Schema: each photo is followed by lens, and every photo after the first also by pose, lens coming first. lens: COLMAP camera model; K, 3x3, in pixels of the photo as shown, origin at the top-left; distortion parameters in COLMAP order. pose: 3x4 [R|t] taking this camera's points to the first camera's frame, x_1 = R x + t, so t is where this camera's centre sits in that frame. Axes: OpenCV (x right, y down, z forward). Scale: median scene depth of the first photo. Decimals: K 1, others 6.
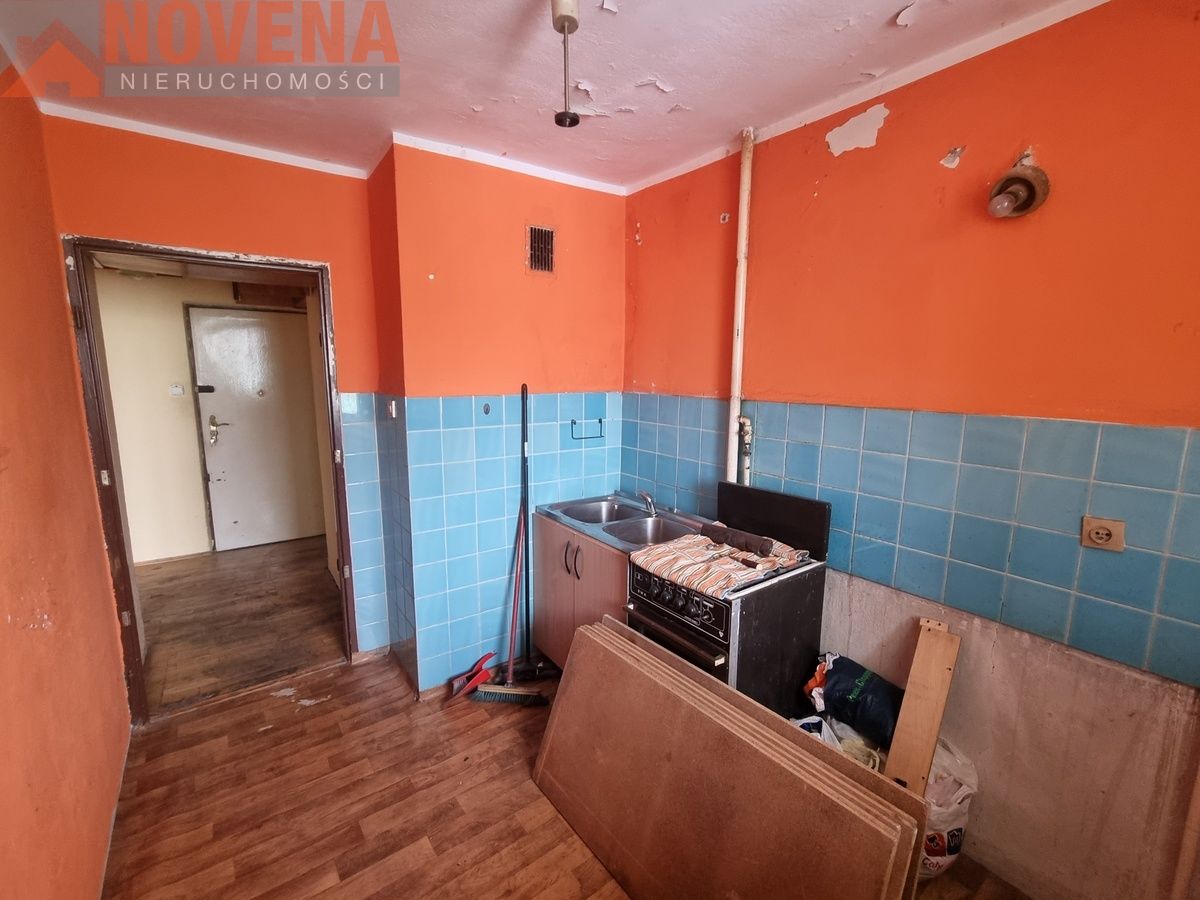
lens RADIAL K [[596.8, 0, 617.6], [0, 596.8, 454.4], [0, 0, 1]] dist [0.011927, -0.000148]
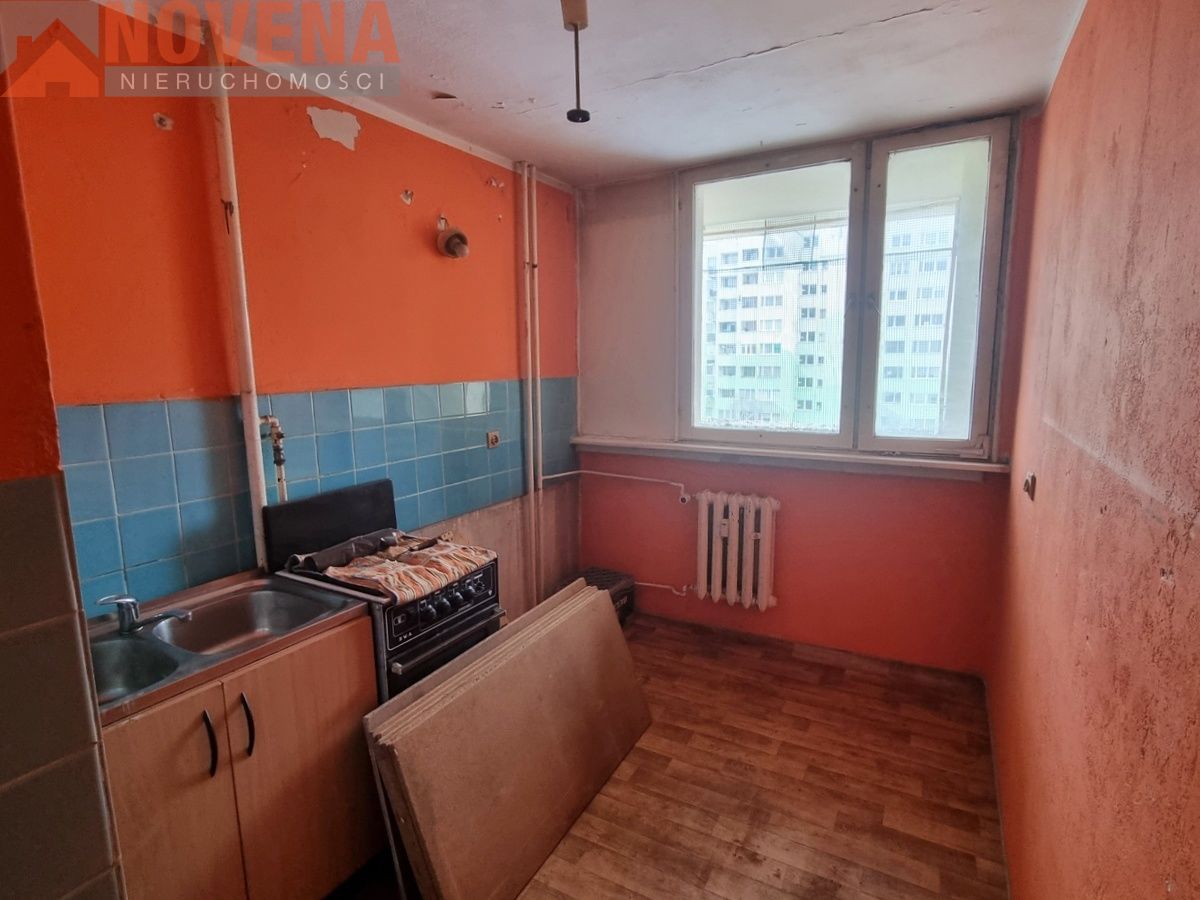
lens RADIAL K [[596.8, 0, 617.6], [0, 596.8, 454.4], [0, 0, 1]] dist [0.011927, -0.000148]
pose [[-0.444412, -0.145443, 0.883937, -0.834704], [0.135924, 0.964360, 0.227014, -0.159382], [-0.885450, 0.221036, -0.408804, 1.133693]]
